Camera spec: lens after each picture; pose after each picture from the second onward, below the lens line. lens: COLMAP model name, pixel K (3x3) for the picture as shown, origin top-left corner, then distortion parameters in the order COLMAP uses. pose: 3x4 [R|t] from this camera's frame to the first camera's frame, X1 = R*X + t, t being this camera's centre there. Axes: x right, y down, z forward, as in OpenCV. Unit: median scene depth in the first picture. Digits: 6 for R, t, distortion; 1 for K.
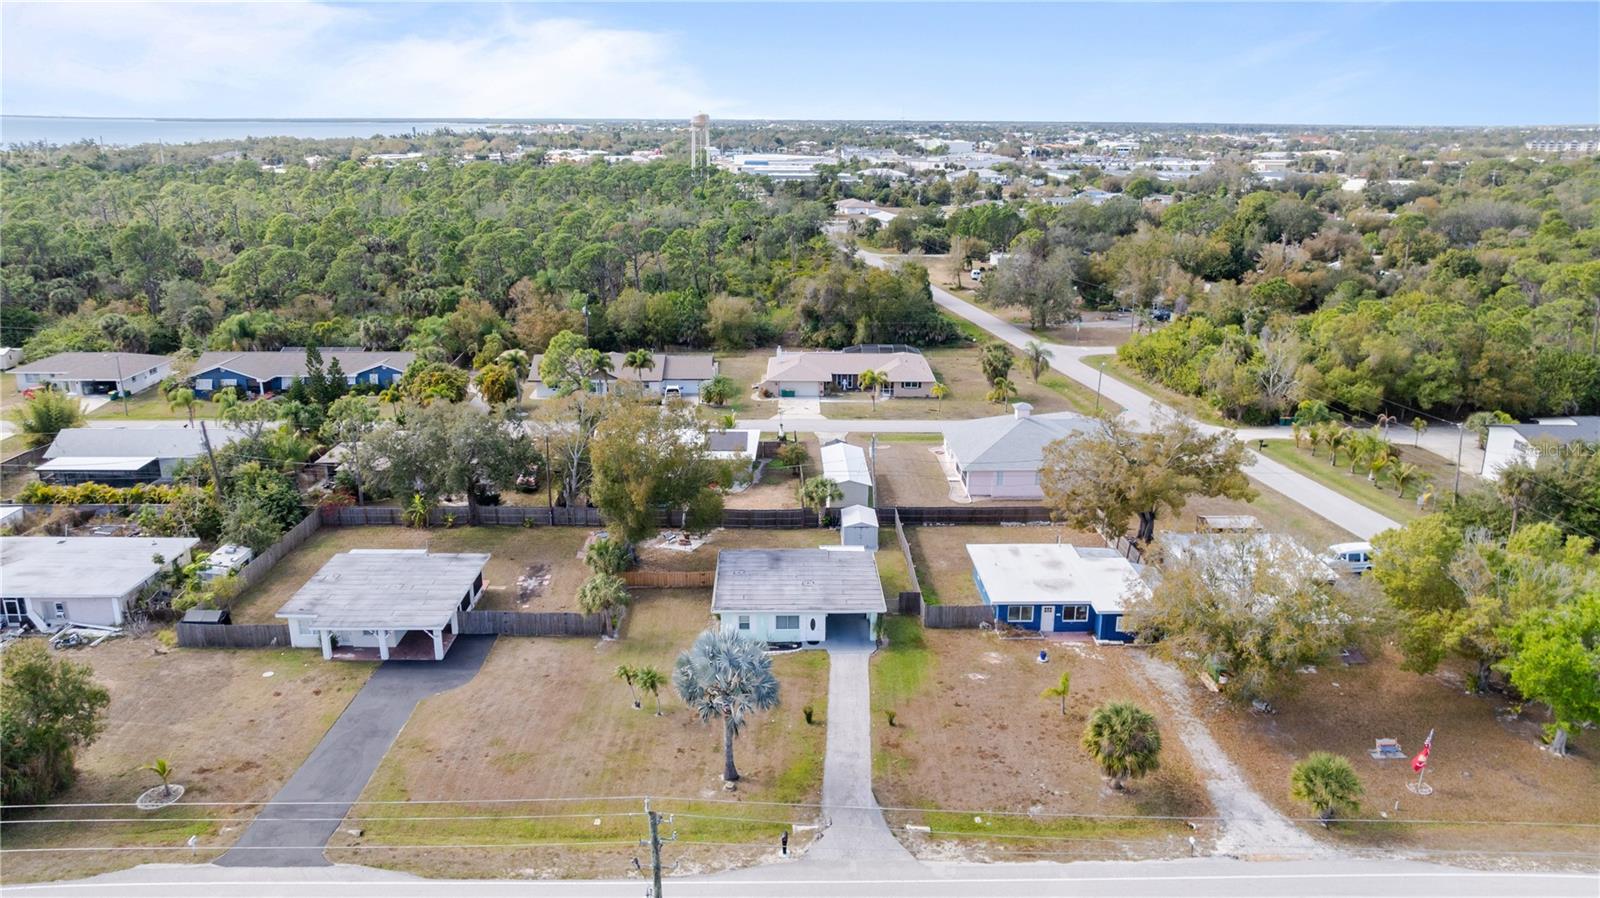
lens RADIAL K [[1127.7, 0, 796.1], [0, 1127.7, 445.1], [0, 0, 1]] dist [-0.018442, 0.010772]
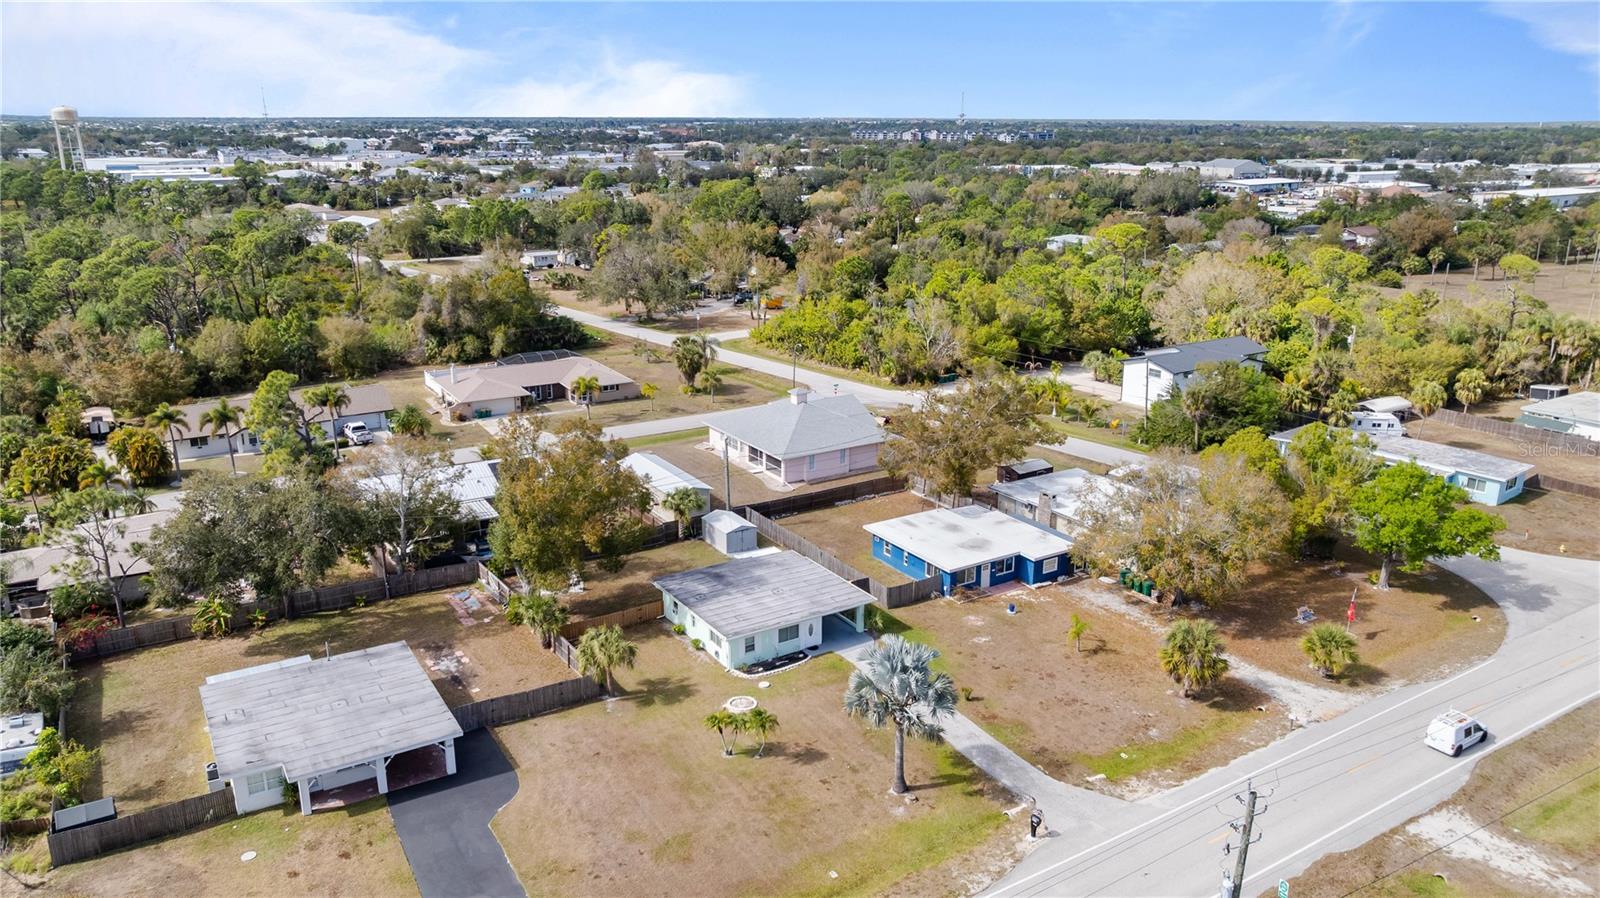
lens RADIAL K [[1127.7, 0, 800.3], [0, 1127.7, 455.1], [0, 0, 1]] dist [-0.018442, 0.010772]
pose [[0.856460, -0.150988, 0.493639, -0.242291], [0.144990, 0.988134, 0.050680, -0.022069], [-0.495433, 0.028167, 0.868189, 0.081977]]
